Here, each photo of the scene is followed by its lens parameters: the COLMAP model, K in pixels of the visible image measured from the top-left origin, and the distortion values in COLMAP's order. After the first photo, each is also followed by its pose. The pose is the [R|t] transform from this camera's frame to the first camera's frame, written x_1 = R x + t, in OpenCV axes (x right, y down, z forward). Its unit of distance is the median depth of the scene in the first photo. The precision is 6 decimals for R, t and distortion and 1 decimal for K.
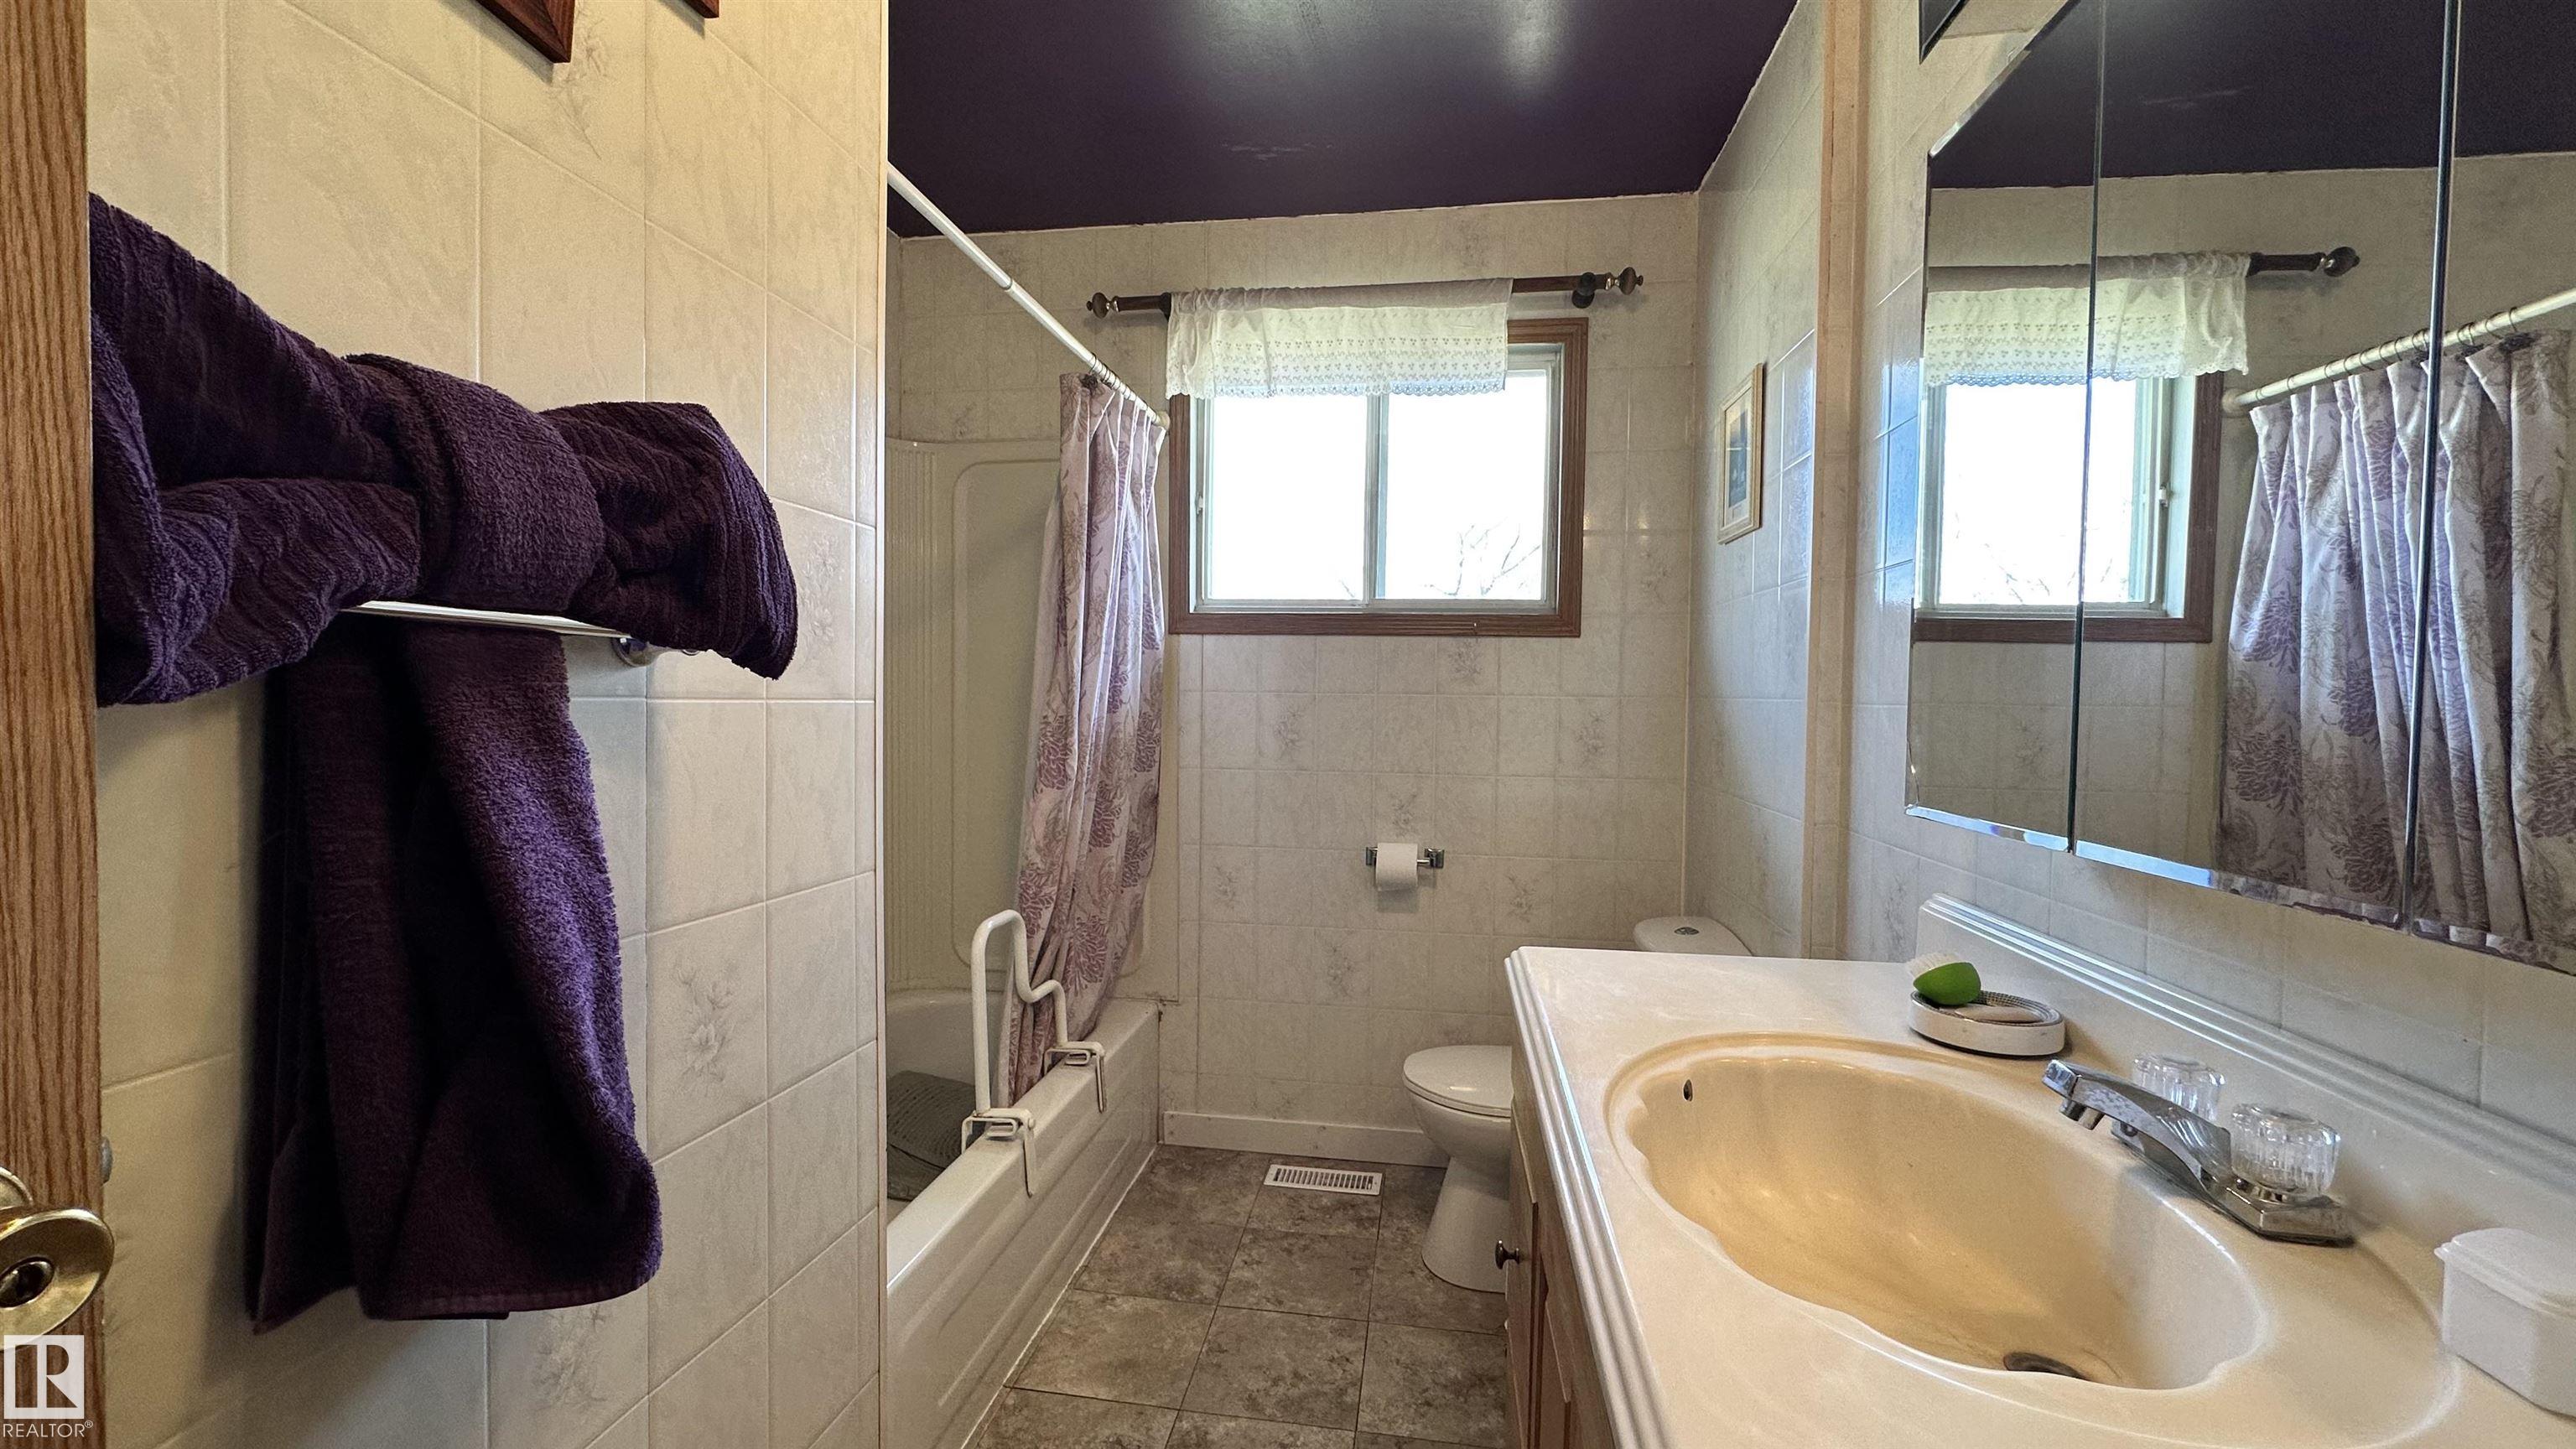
lens RADIAL K [[1067.0, 0, 1288.0], [0, 1067.0, 724.5], [0, 0, 1]] dist [0.033738, 0.000199]
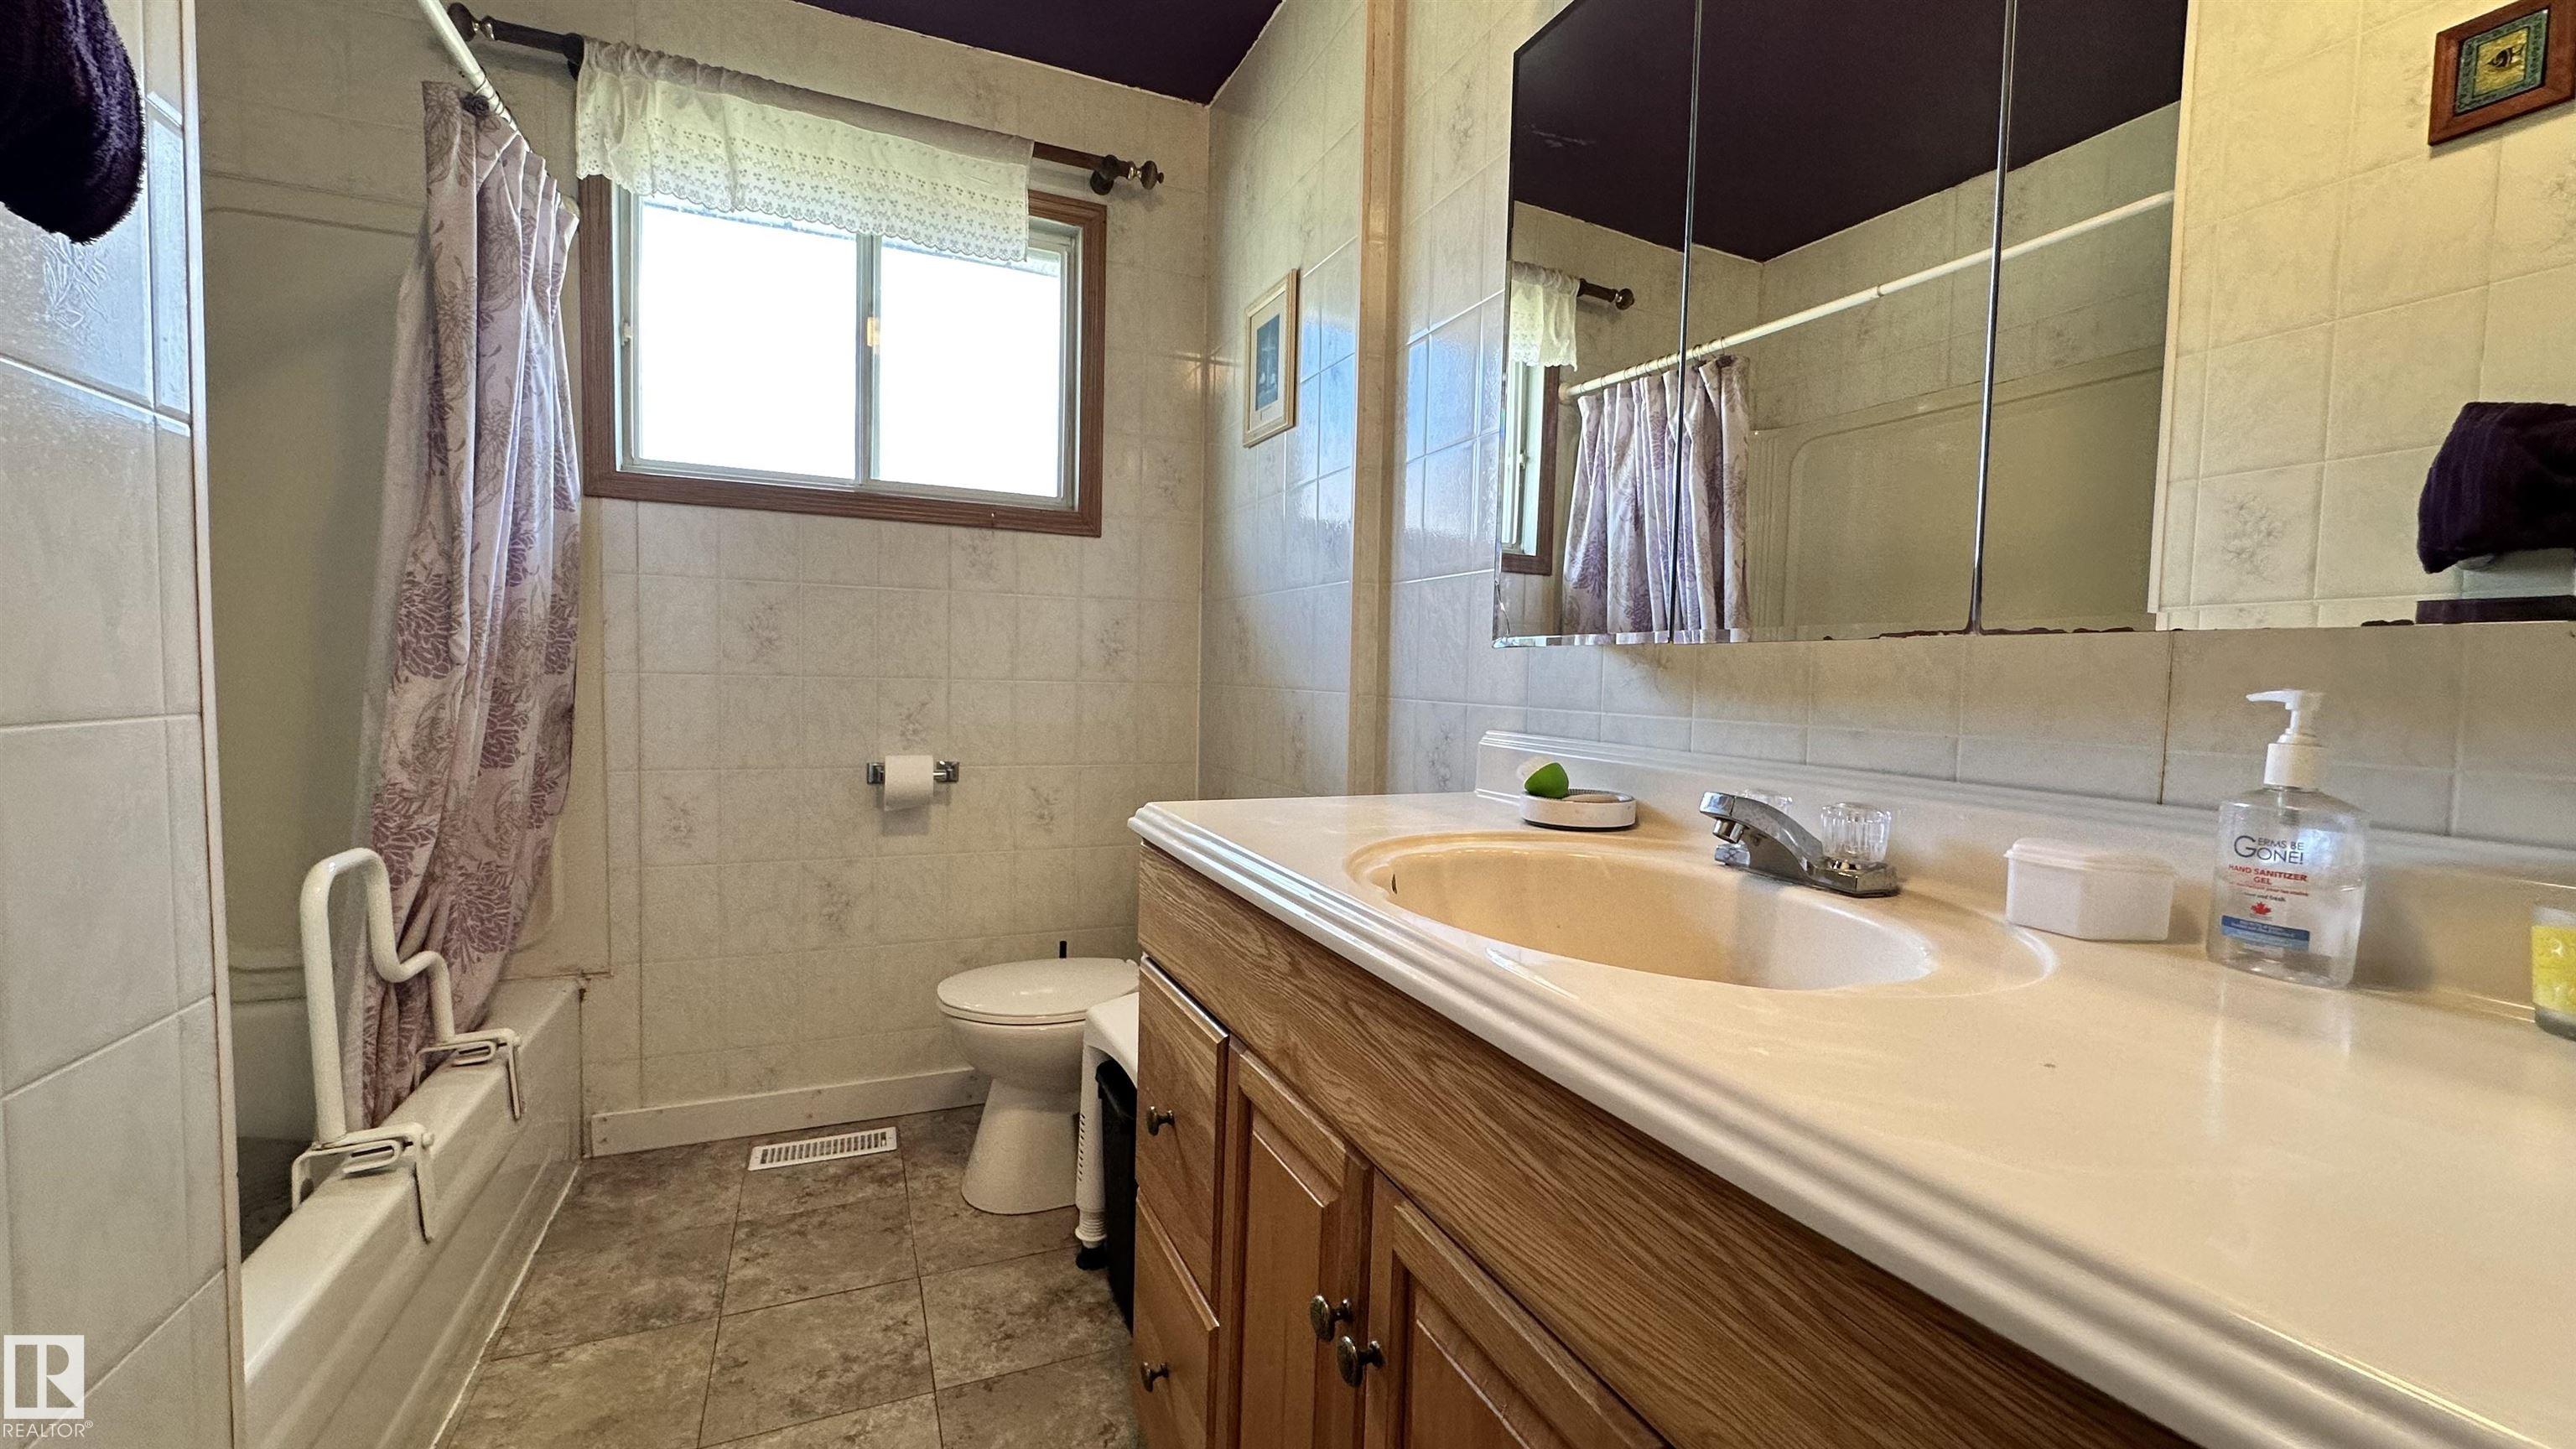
lens RADIAL K [[1053.8, 0, 1288.0], [0, 1053.8, 724.5], [0, 0, 1]] dist [0.013818, -0.000195]
pose [[0.844835, -0.018581, 0.534705, -0.110669], [0.007030, 0.999696, 0.023632, 0.074800], [-0.534981, -0.016206, 0.844708, 0.102729]]
